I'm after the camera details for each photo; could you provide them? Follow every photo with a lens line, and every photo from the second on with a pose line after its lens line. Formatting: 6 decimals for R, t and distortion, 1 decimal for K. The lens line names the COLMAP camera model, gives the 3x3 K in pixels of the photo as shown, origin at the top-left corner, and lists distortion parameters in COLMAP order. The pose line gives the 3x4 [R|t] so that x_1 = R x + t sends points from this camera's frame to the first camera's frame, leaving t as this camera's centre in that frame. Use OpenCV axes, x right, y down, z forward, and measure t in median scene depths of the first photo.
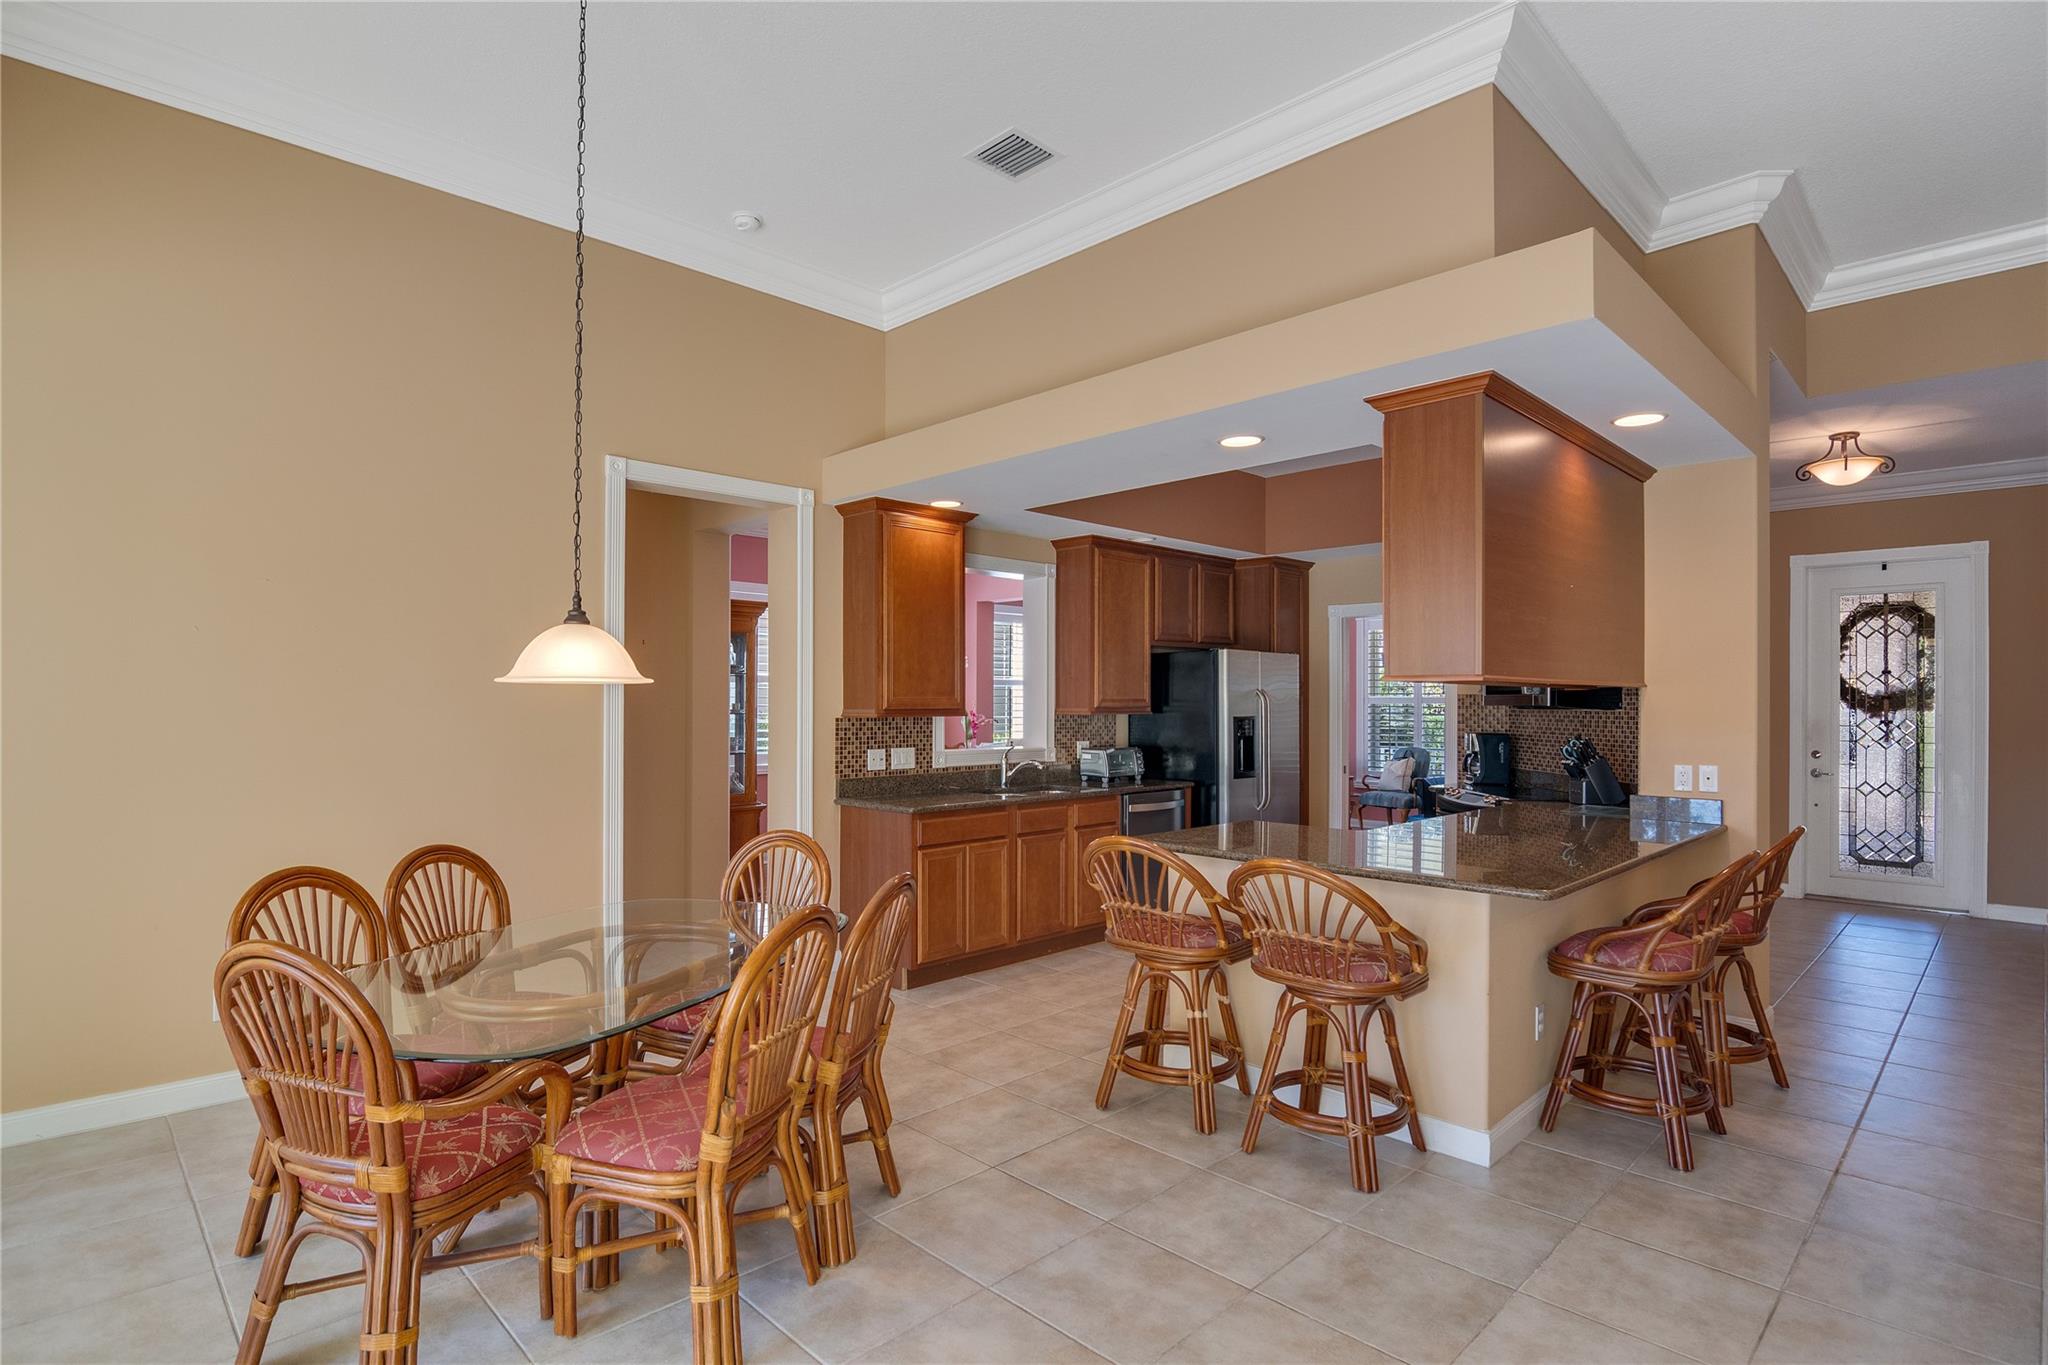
lens RADIAL K [[1025.2, 0, 1026.6], [0, 1025.2, 694.1], [0, 0, 1]] dist [-0.005138, -0.002358]
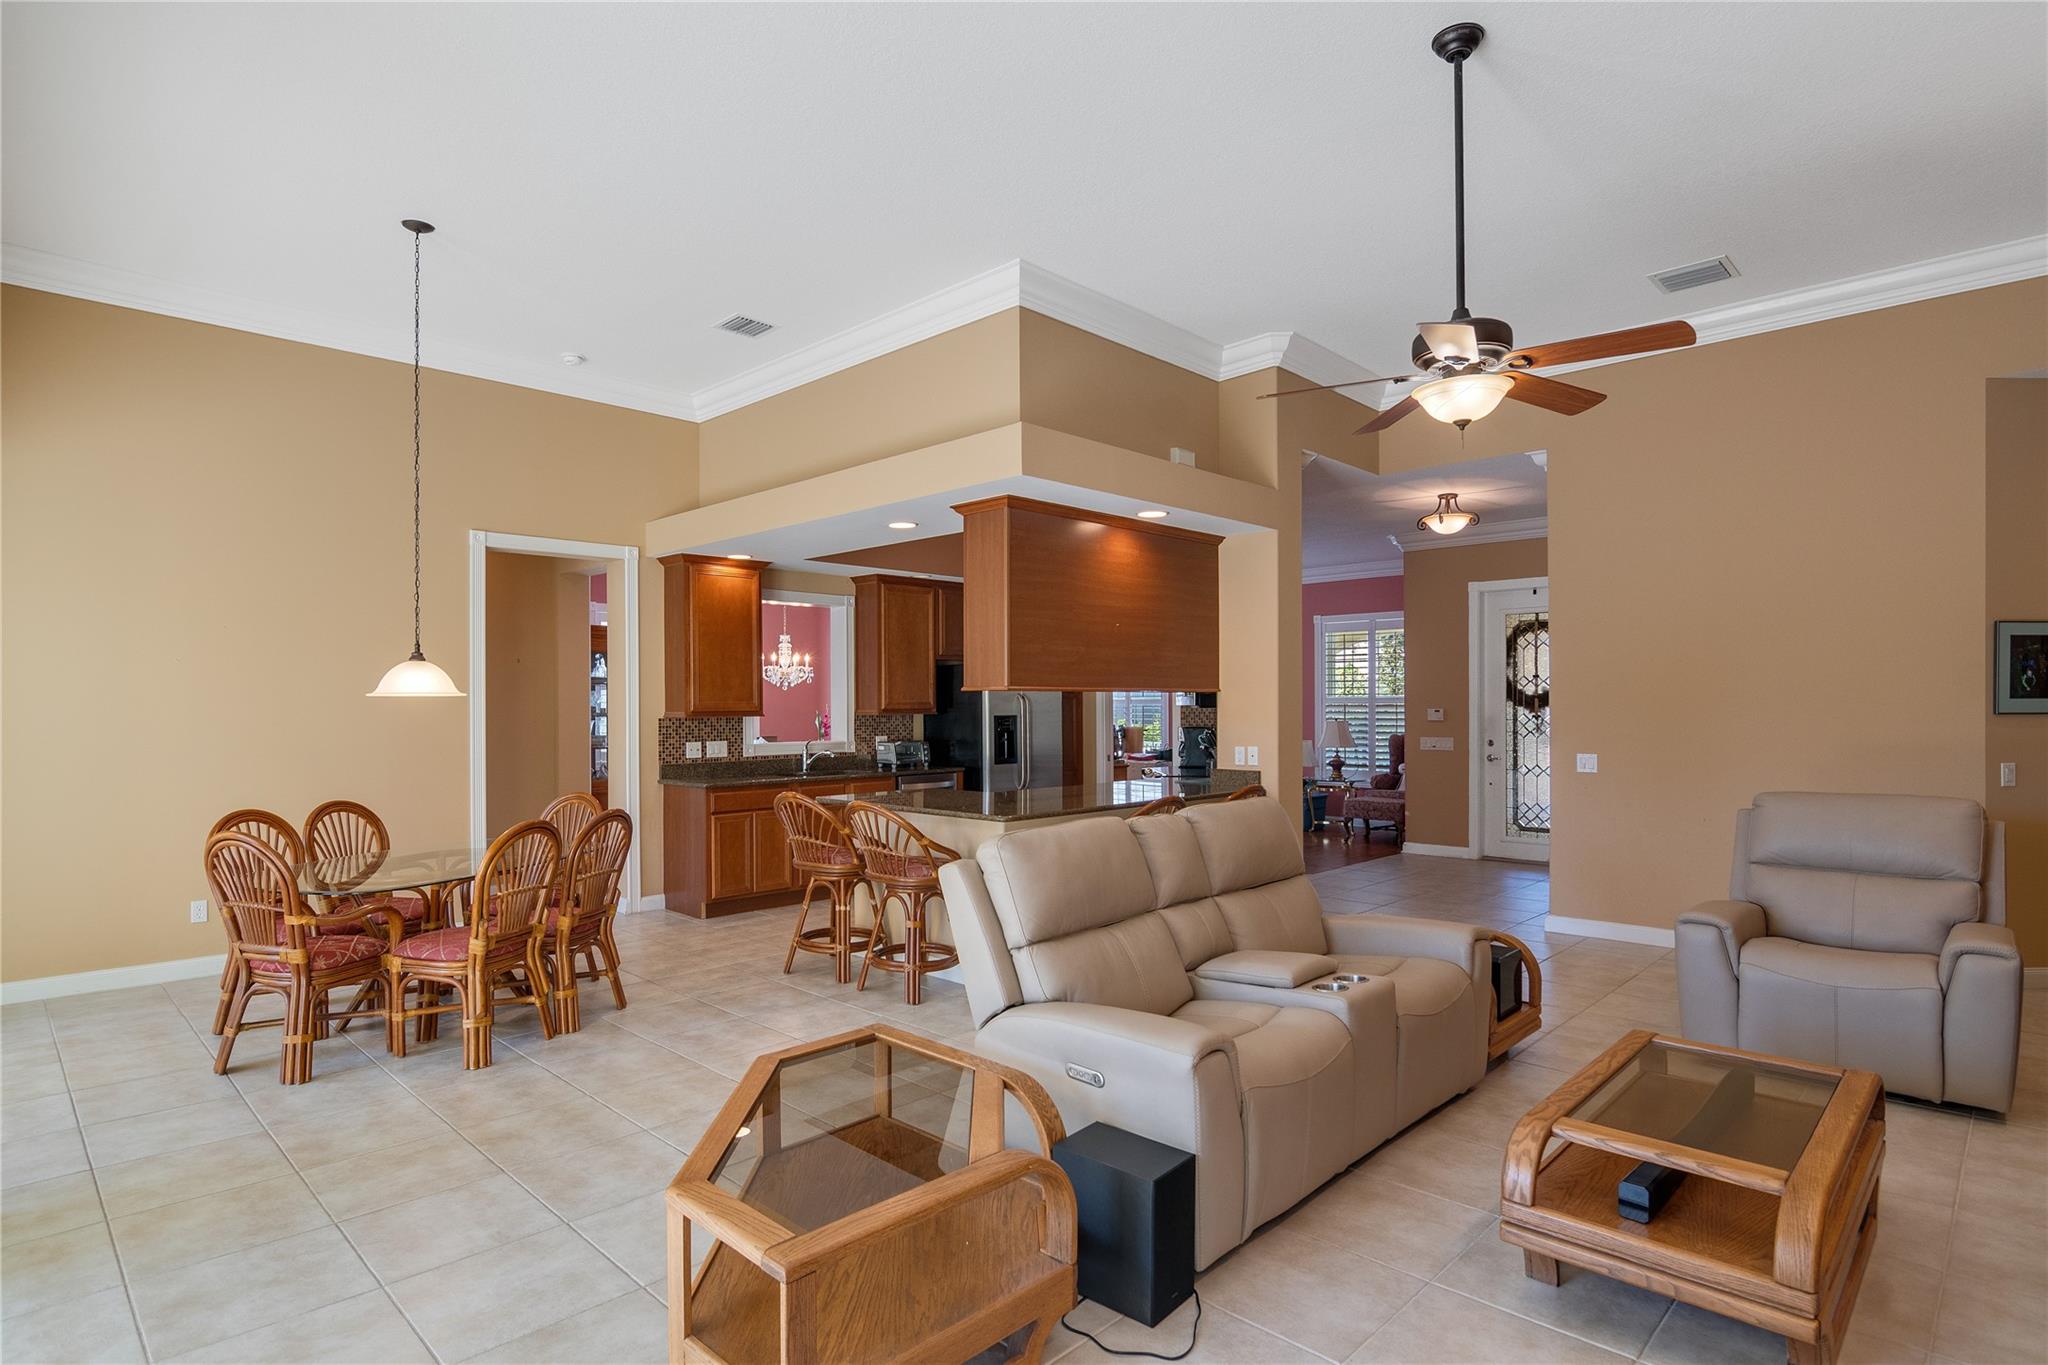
lens RADIAL K [[1058.0, 0, 1028.7], [0, 1058.0, 701.4], [0, 0, 1]] dist [-0.002751, -0.000736]
pose [[0.999813, -0.007085, 0.018011, 0.266296], [0.006995, 0.999963, 0.005069, -0.002229], [-0.018047, -0.004942, 0.999825, -0.374124]]
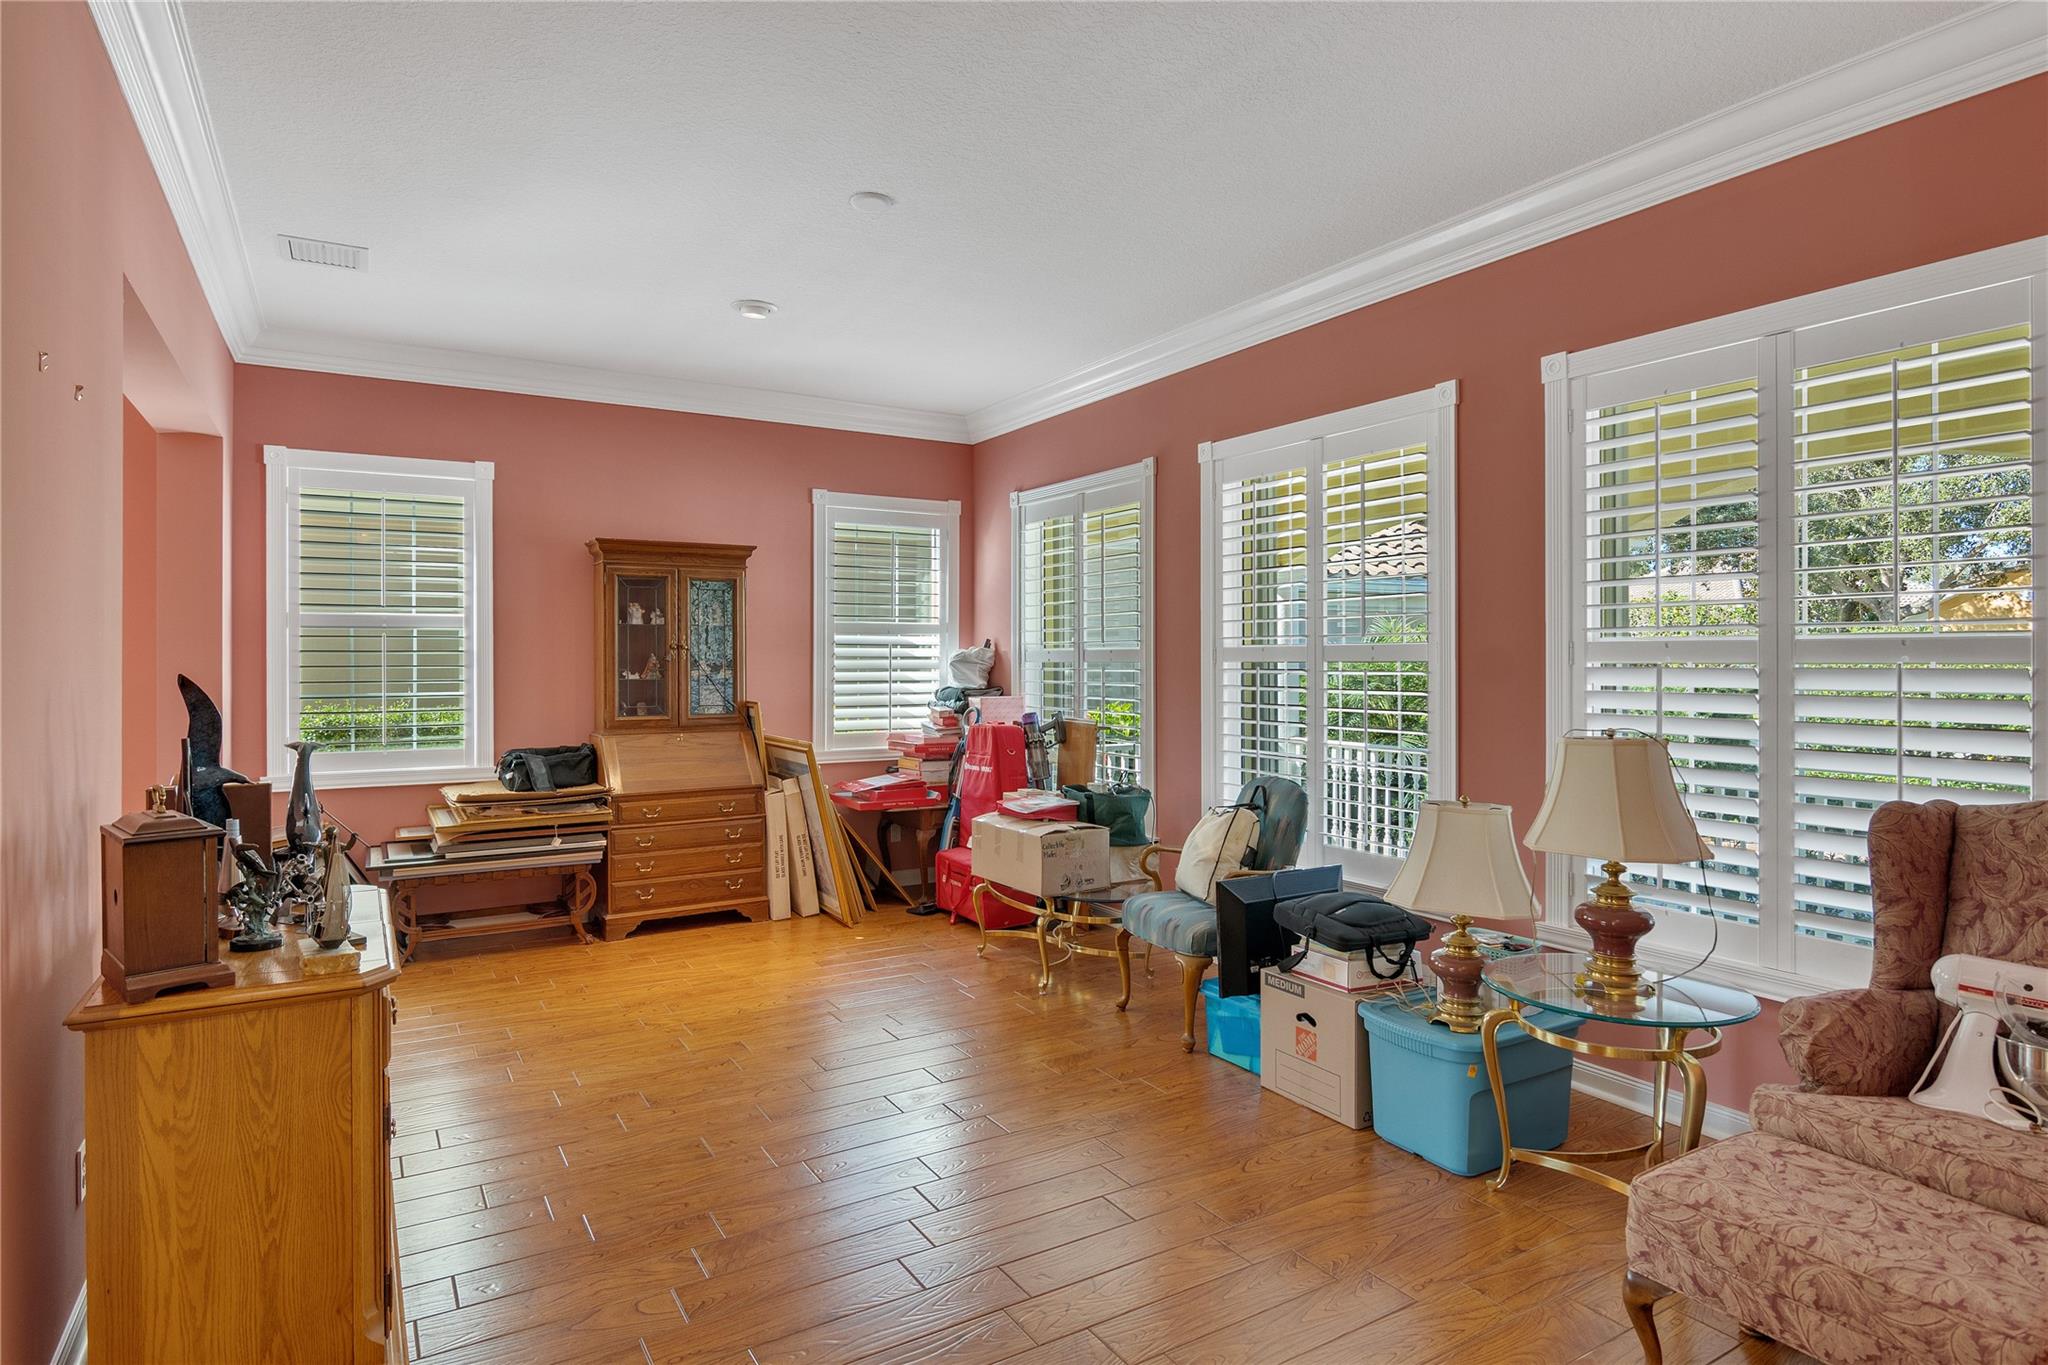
lens RADIAL K [[1111.4, 0, 988.6], [0, 1111.4, 660.2], [0, 0, 1]] dist [-0.008746, -0.002269]
pose [[0.967232, -0.005146, -0.253841, 0.781820], [0.007261, 0.999946, 0.007394, 0.009047], [0.253789, -0.008995, 0.967218, 1.191017]]
